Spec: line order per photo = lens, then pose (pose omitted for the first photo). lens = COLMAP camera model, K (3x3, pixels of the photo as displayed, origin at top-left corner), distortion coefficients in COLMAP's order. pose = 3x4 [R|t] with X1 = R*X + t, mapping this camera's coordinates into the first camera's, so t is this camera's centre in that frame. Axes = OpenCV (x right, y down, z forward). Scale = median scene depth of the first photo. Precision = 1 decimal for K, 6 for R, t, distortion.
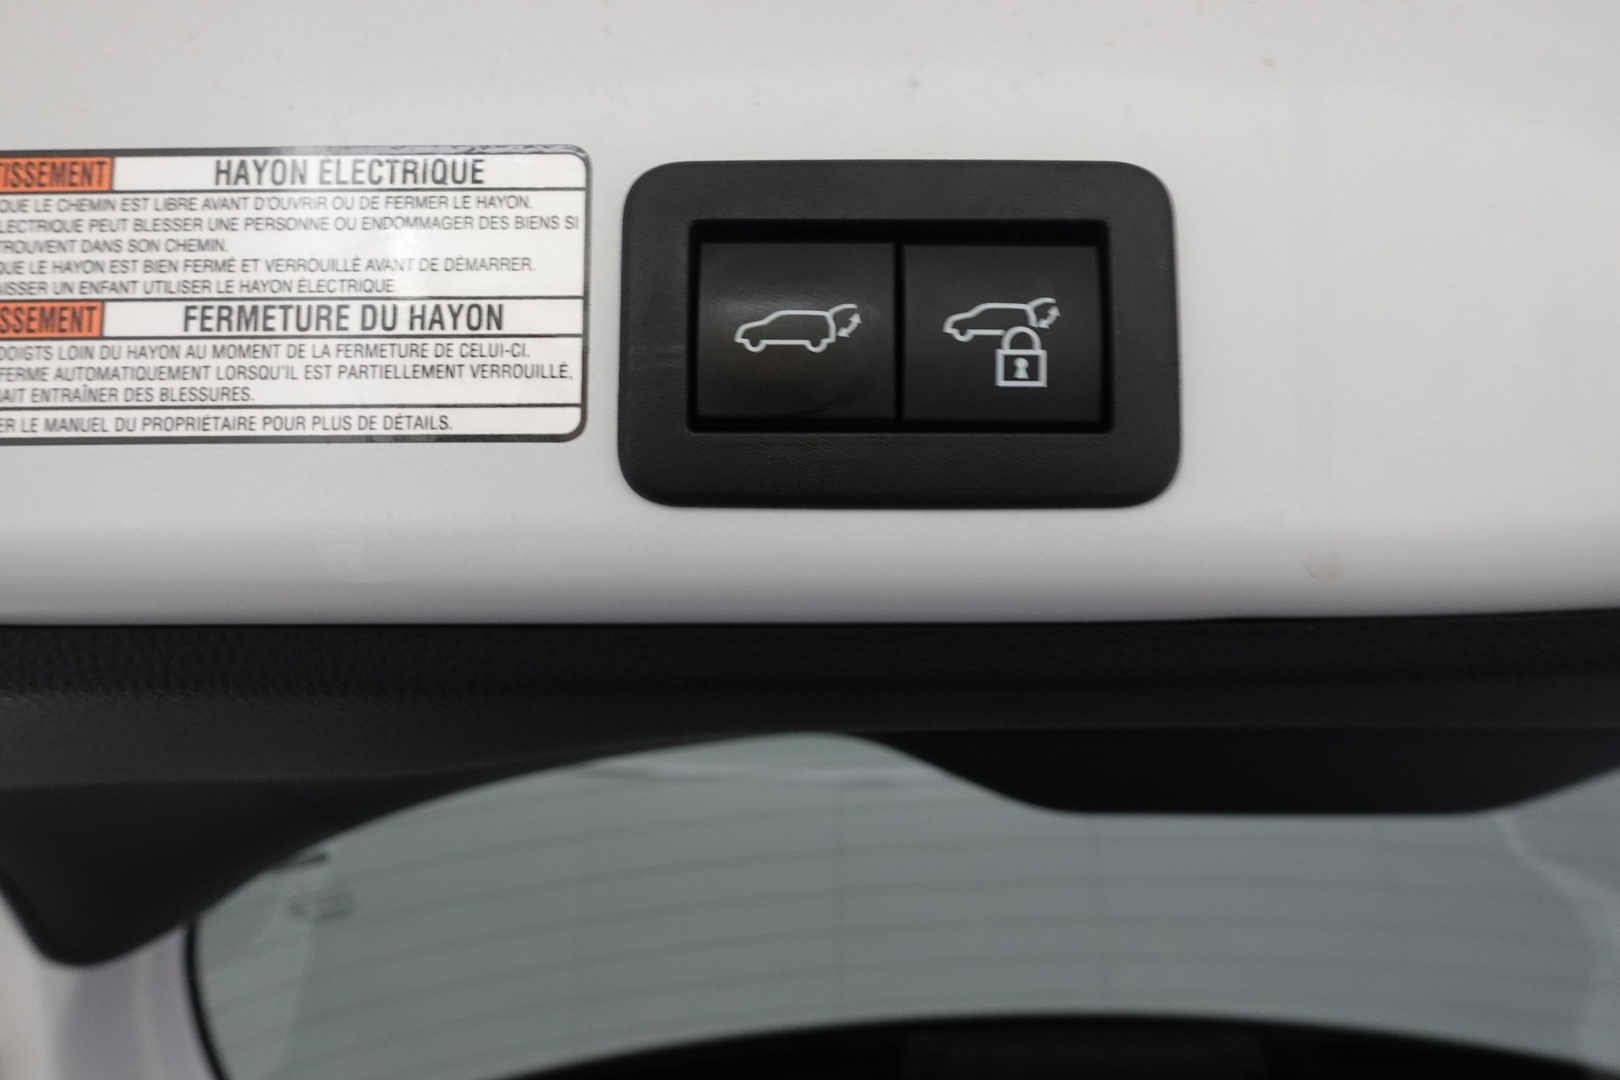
lens RADIAL K [[1138.0, 0, 801.2], [0, 1138.0, 546.8], [0, 0, 1]] dist [0.004667, -0.005627]
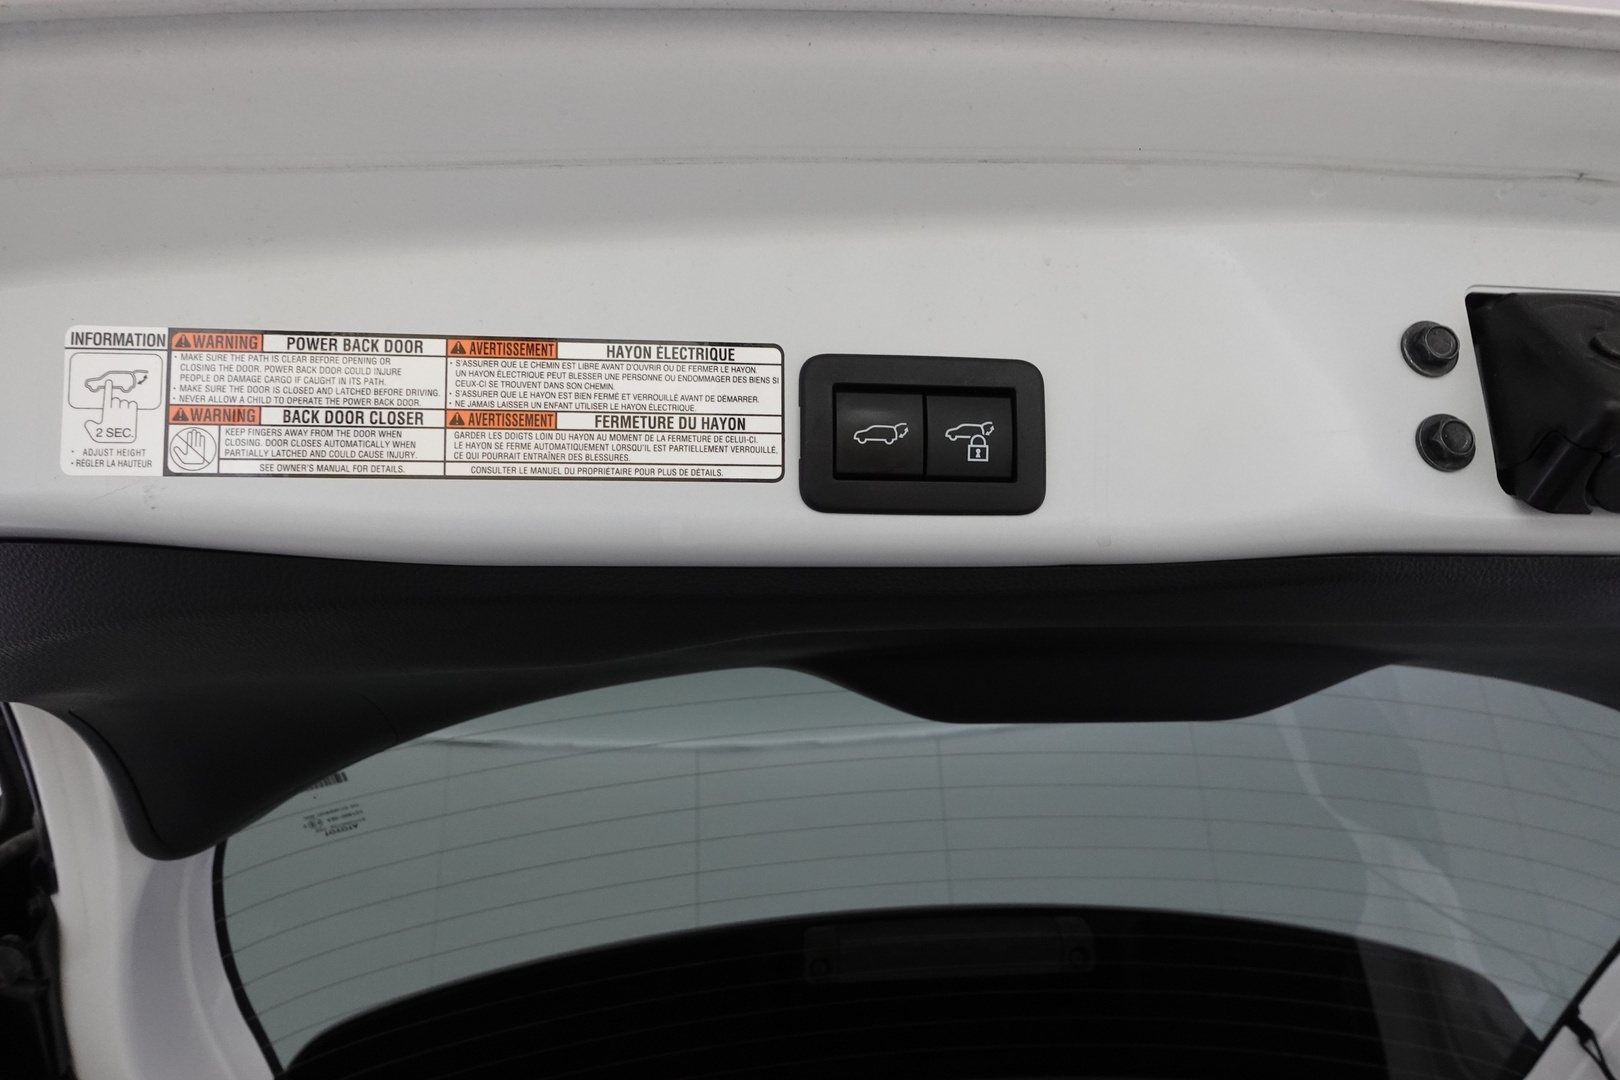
lens RADIAL K [[1138.0, 0, 816.4], [0, 1138.0, 534.0], [0, 0, 1]] dist [0.004667, -0.005627]
pose [[0.990621, 0.009625, 0.136300, -0.421165], [-0.011430, 0.999857, 0.012471, -0.020855], [-0.136160, -0.013912, 0.990589, -1.168373]]
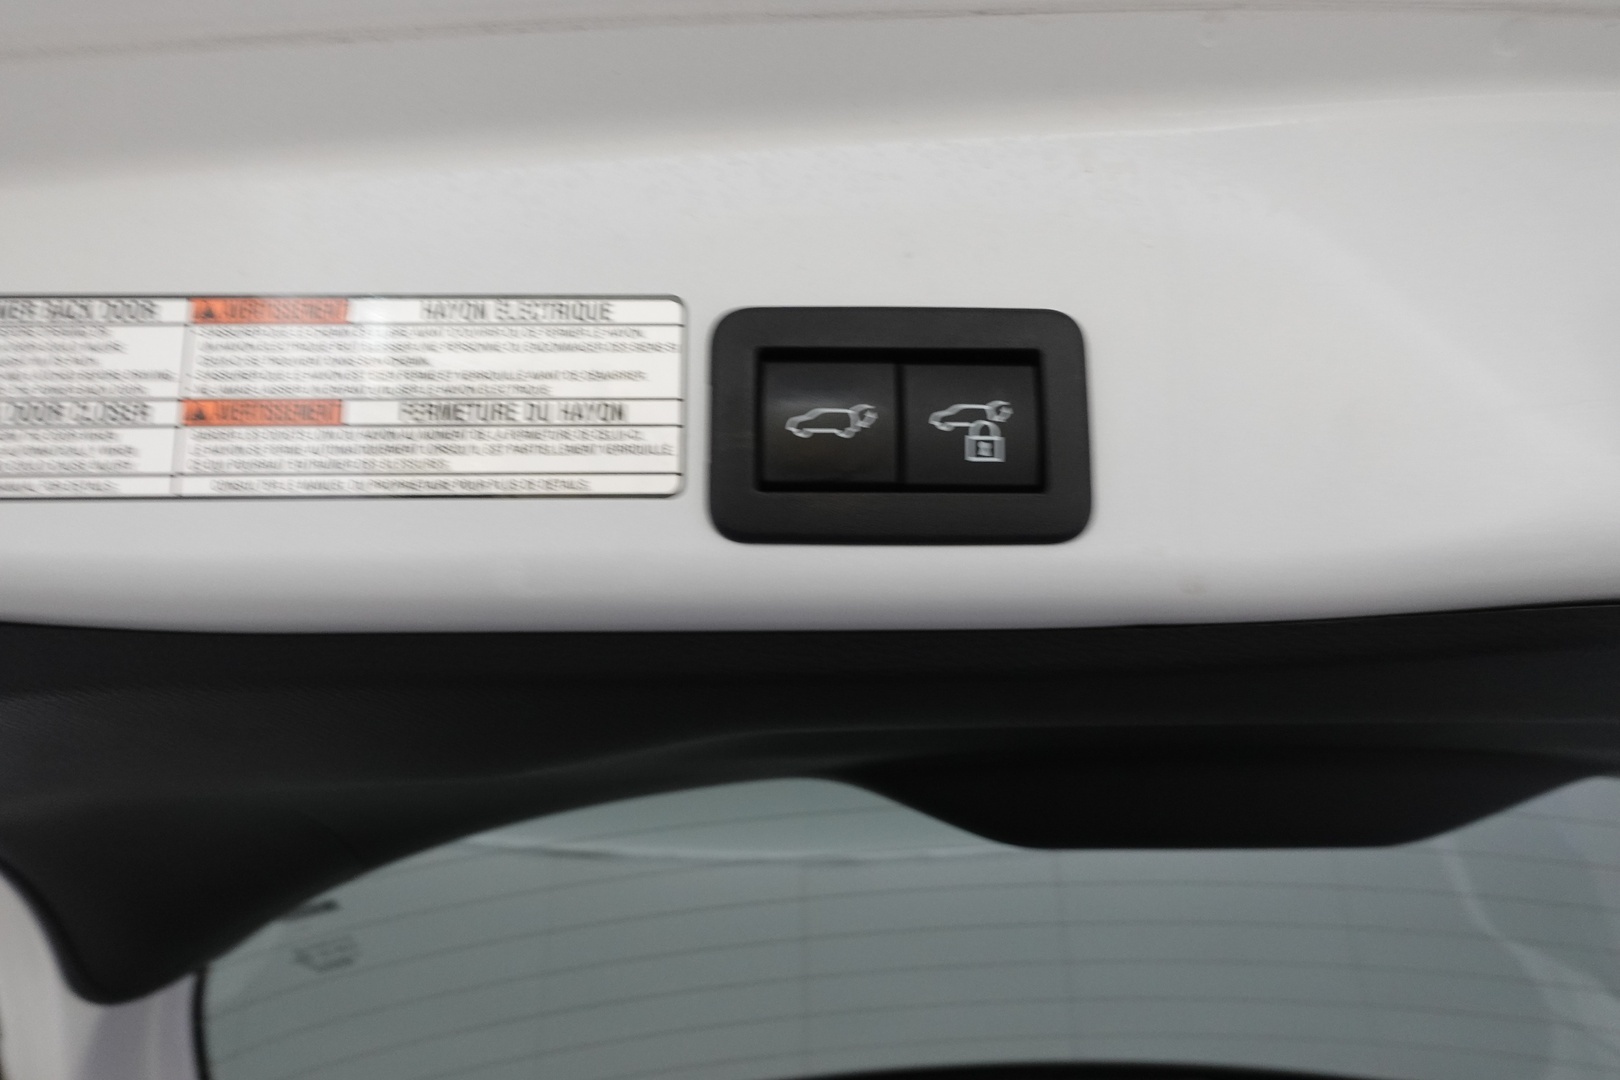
lens RADIAL K [[1138.0, 0, 805.1], [0, 1138.0, 539.3], [0, 0, 1]] dist [0.004667, -0.005627]
pose [[0.999385, 0.001092, 0.035050, -0.085249], [0.001565, 0.997131, -0.075676, 0.067315], [-0.035032, 0.075684, 0.996516, -0.428361]]
